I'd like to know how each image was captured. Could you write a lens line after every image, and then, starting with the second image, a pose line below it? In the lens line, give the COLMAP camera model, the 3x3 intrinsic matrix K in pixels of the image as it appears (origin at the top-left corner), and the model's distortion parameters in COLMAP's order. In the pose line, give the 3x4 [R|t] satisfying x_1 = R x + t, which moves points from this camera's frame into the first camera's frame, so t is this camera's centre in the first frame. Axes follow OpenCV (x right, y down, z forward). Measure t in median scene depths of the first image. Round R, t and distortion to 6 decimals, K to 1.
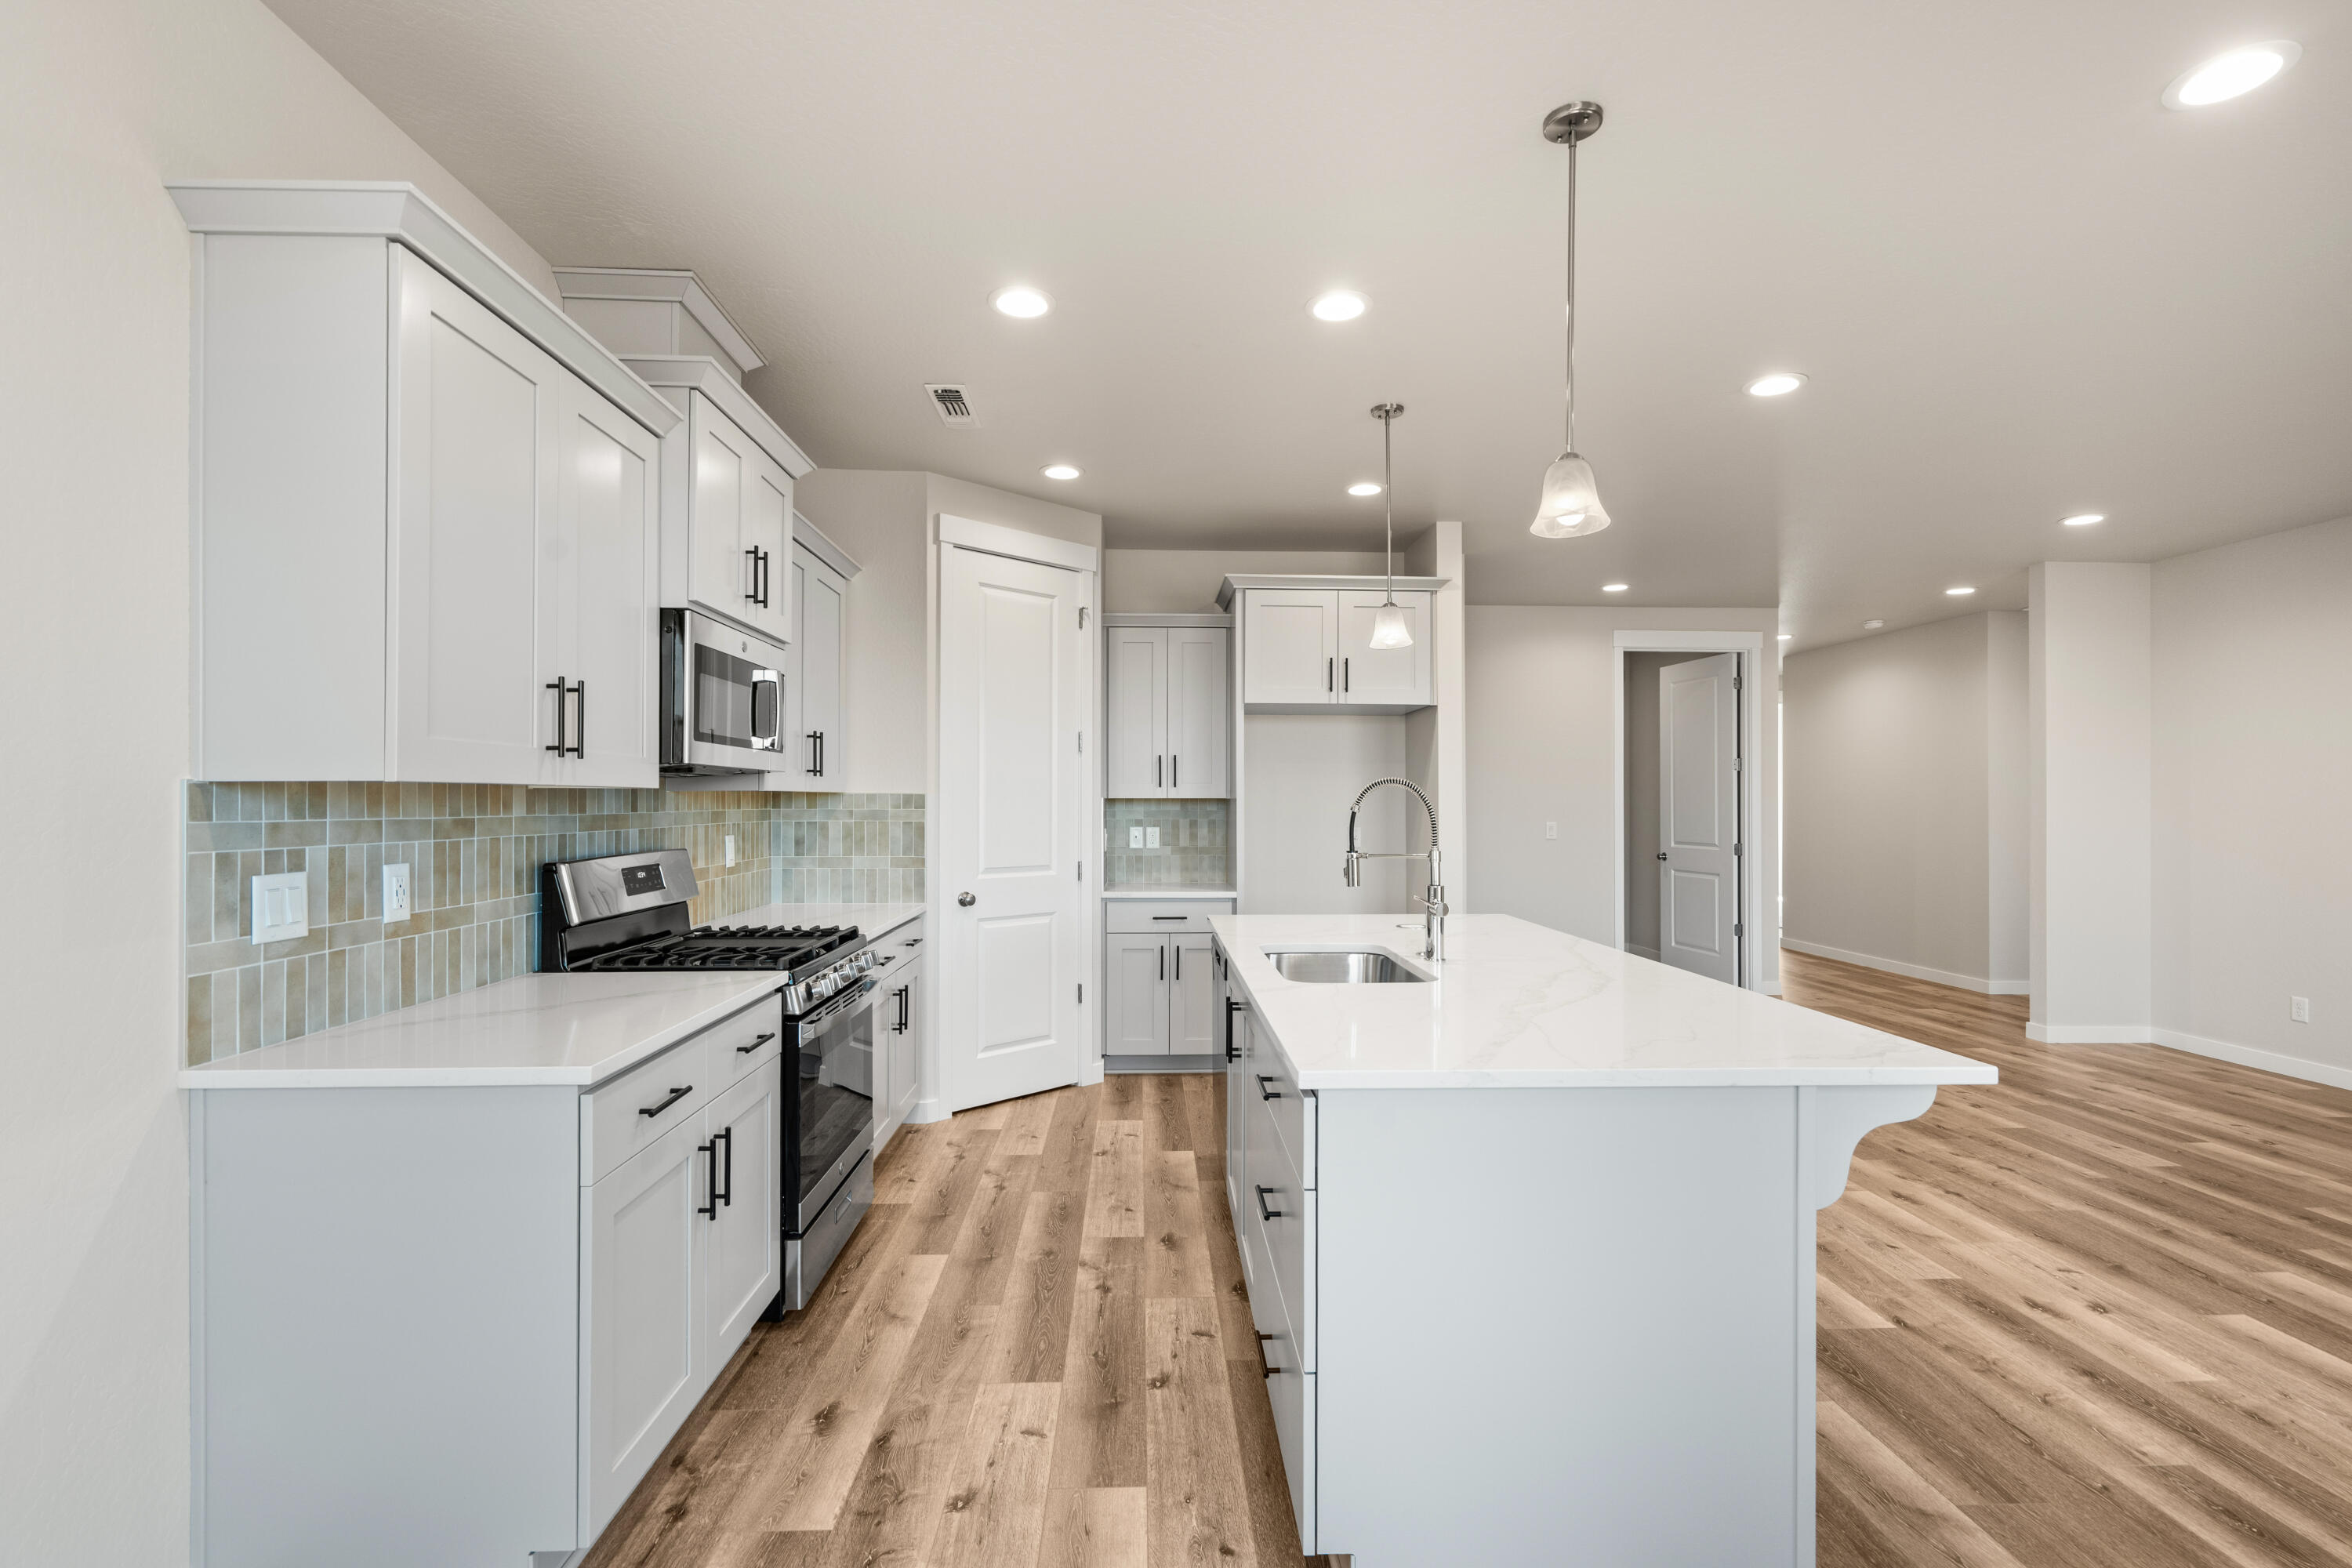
lens RADIAL K [[1062.0, 0, 1175.8], [0, 1062.0, 797.8], [0, 0, 1]] dist [0.000028, 0.000007]
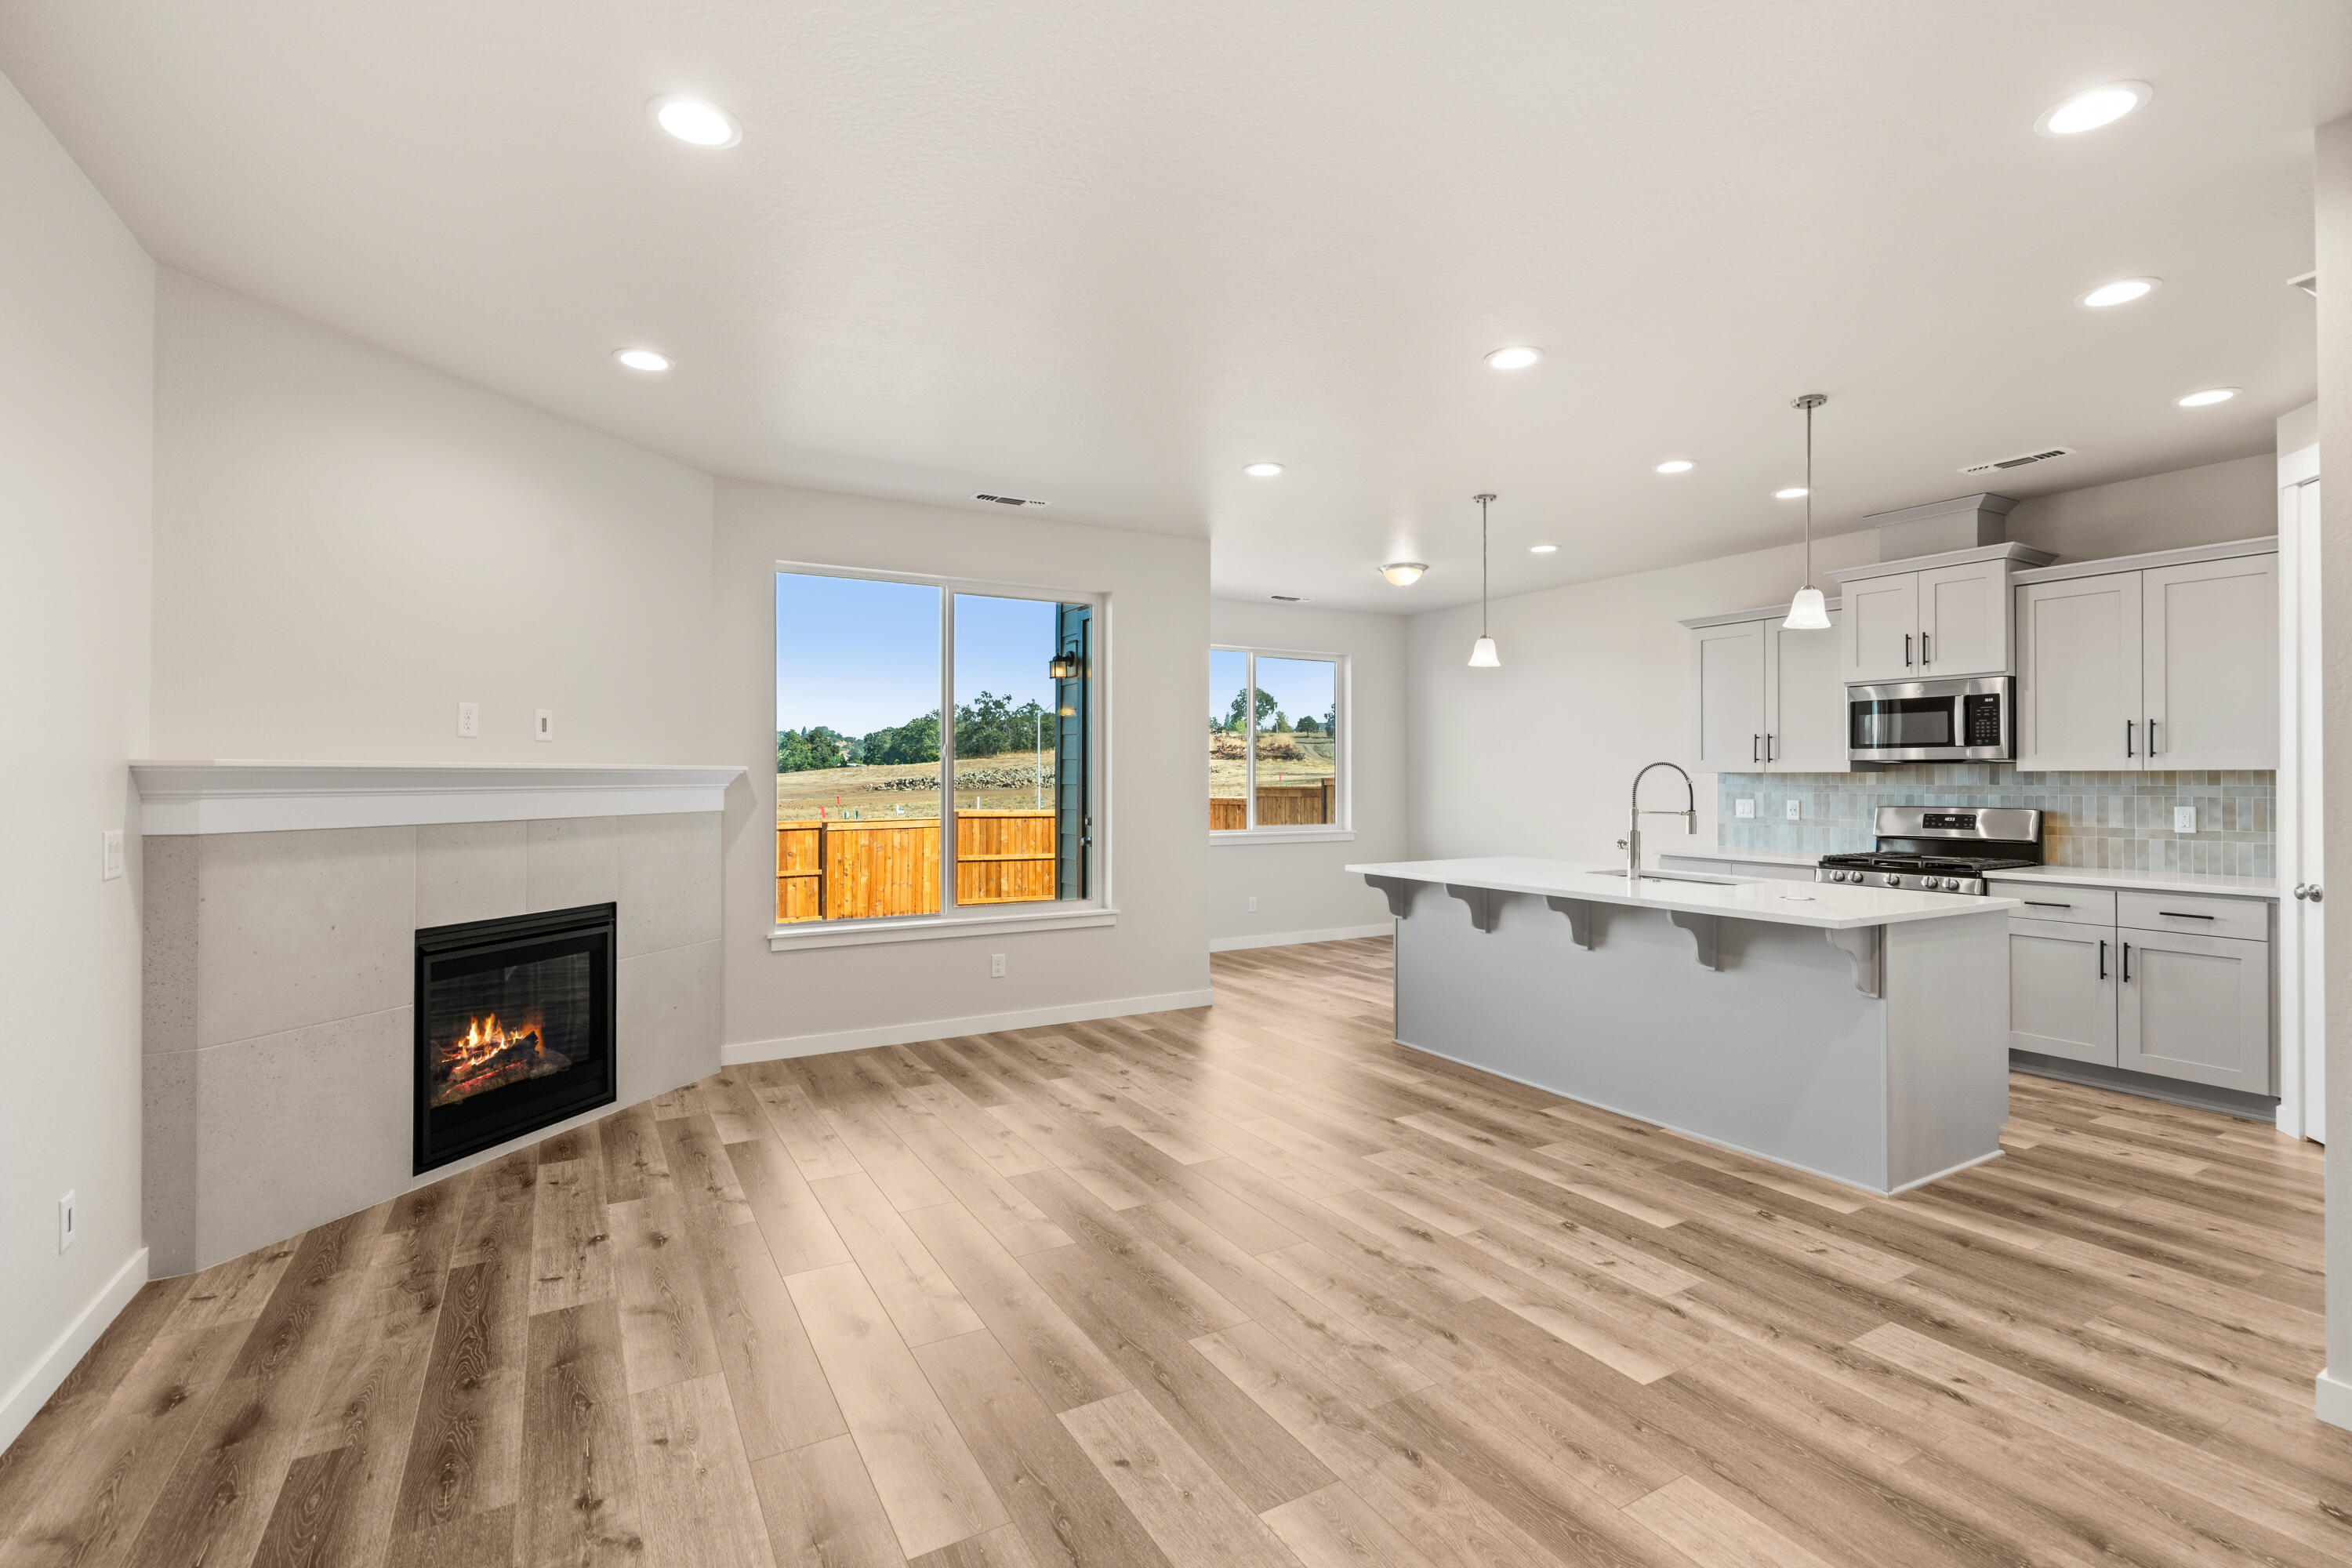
lens RADIAL K [[1064.6, 0, 1185.2], [0, 1064.6, 775.2], [0, 0, 1]] dist [0.000005, 0.000952]
pose [[-0.881673, -0.006133, -0.471821, 1.230347], [-0.002857, 0.999967, -0.007660, 0.012914], [0.471852, -0.005406, -0.881661, 1.630923]]
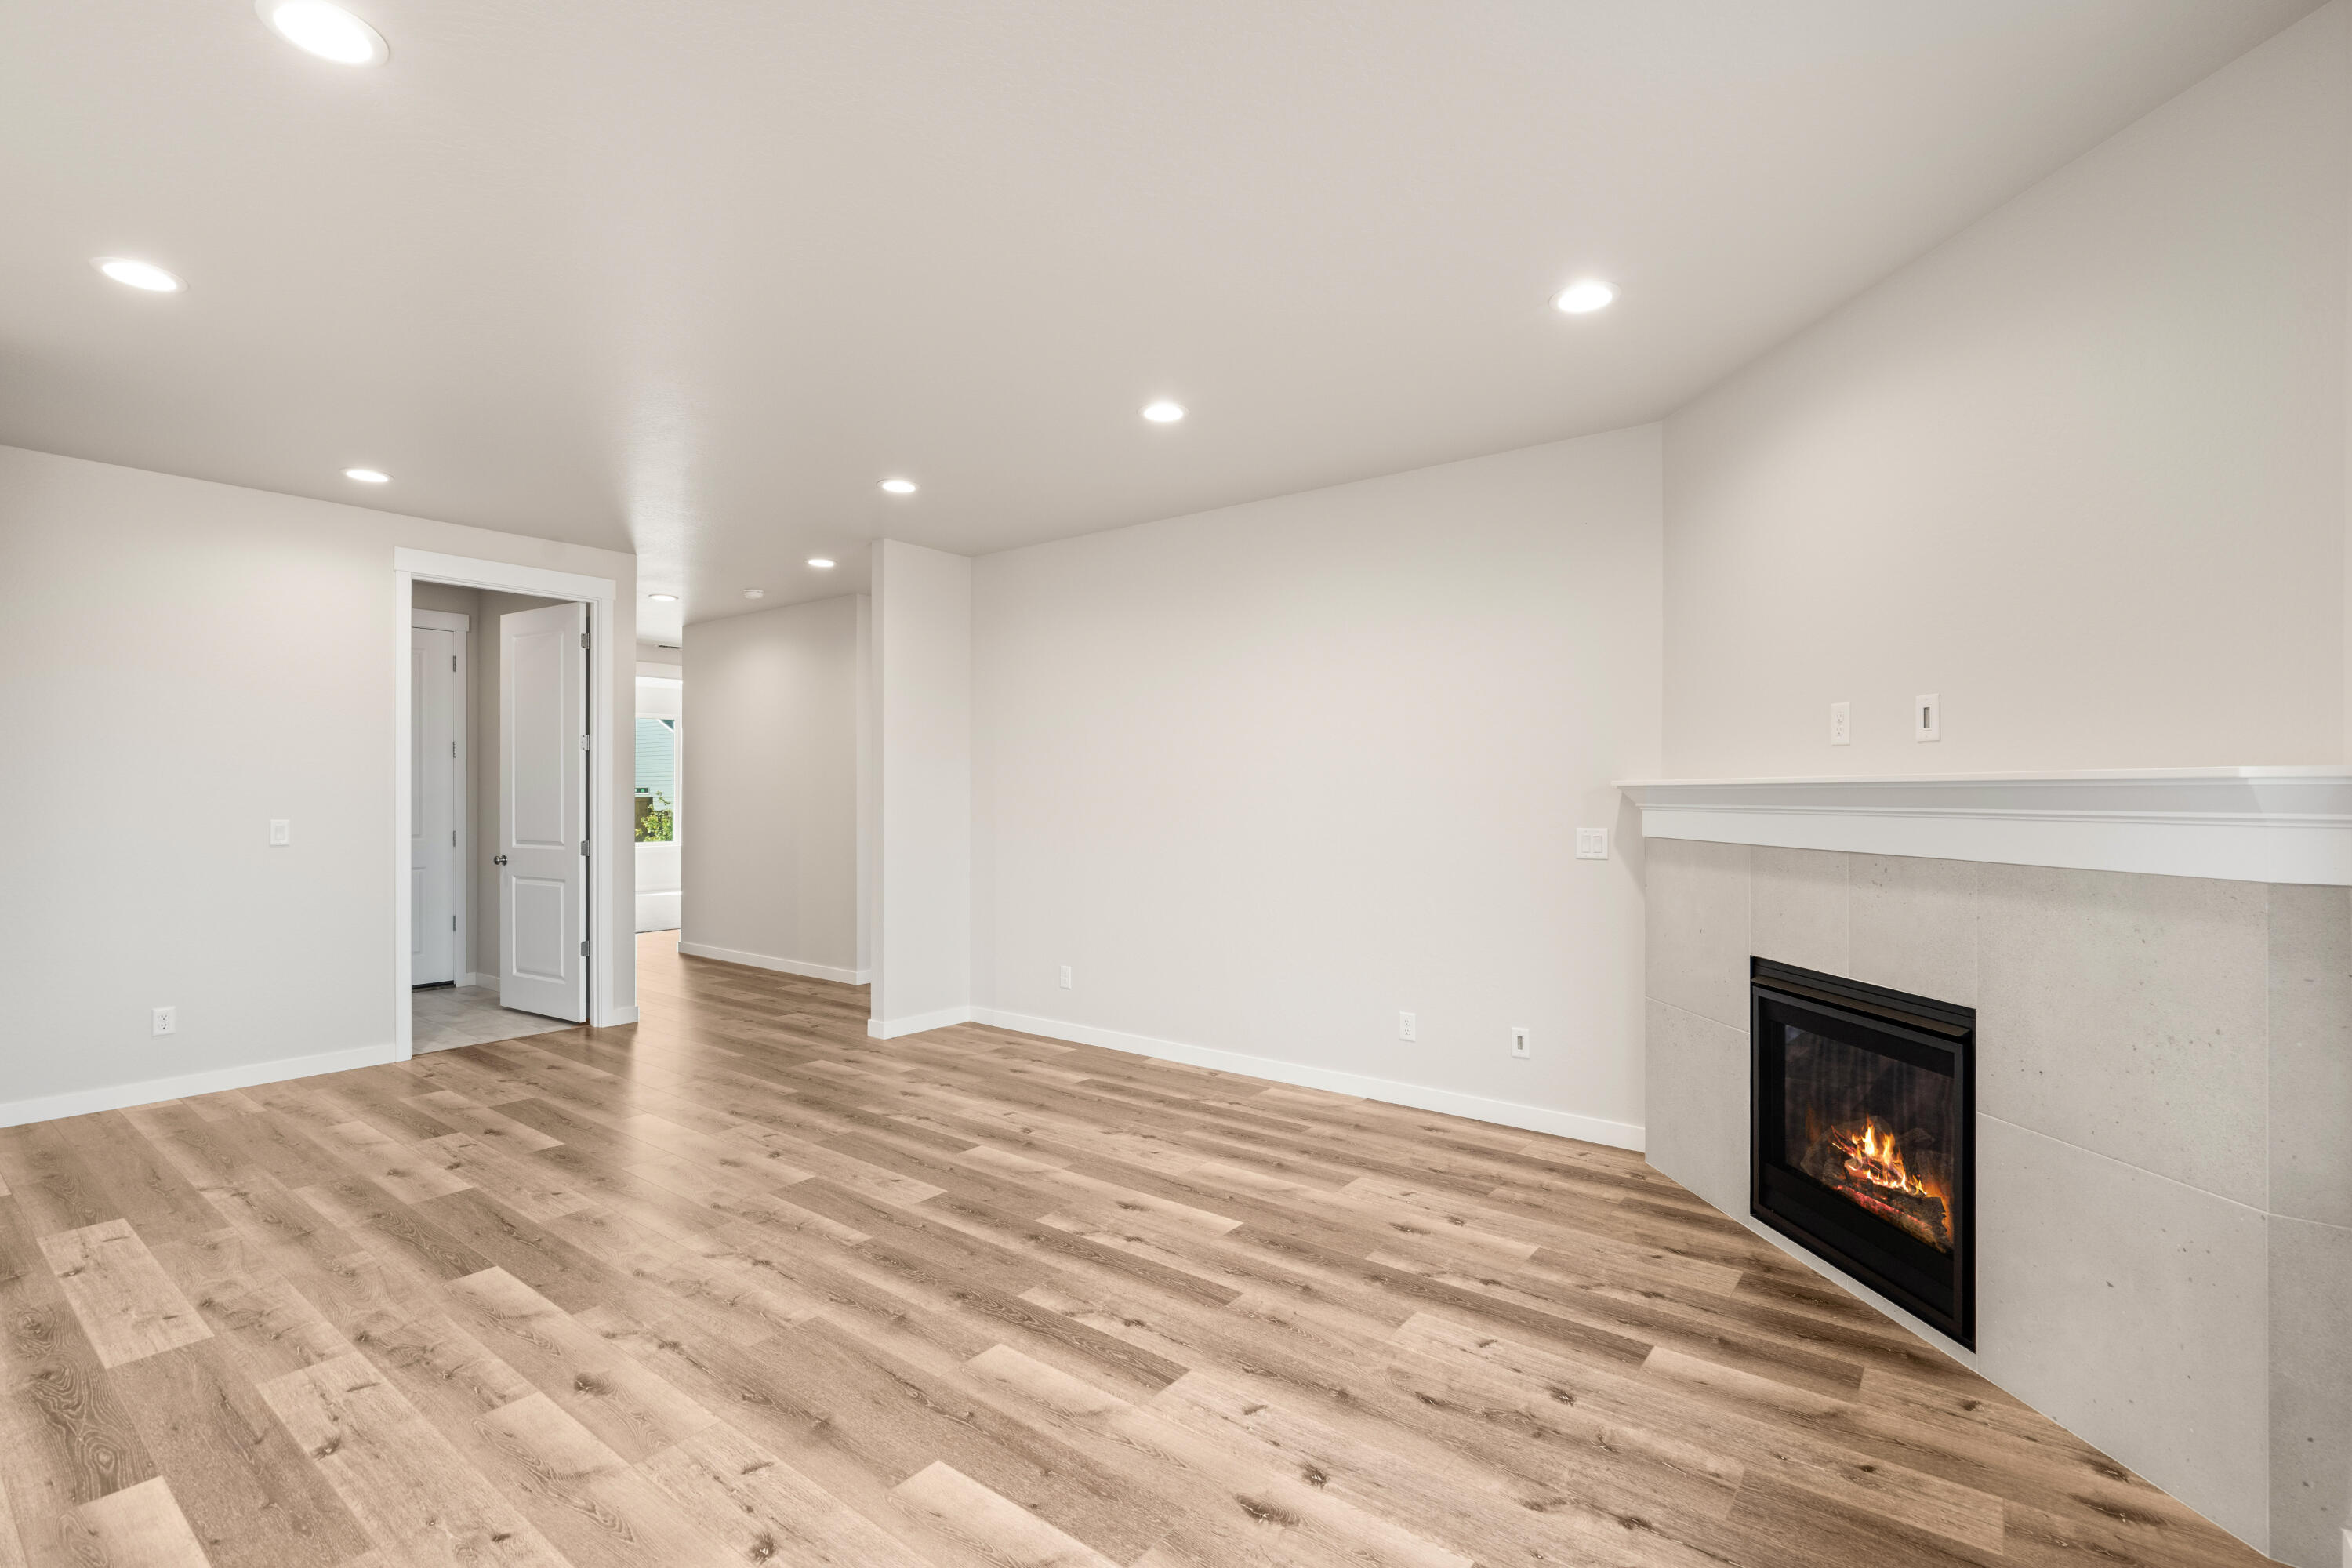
lens RADIAL K [[1070.7, 0, 1183.6], [0, 1070.7, 791.9], [0, 0, 1]] dist [-0.002521, 0.000178]
pose [[0.636306, -0.003010, 0.771430, 0.399432], [-0.001069, 0.999988, 0.004784, 0.003692], [-0.771436, -0.003869, 0.636296, 0.286688]]
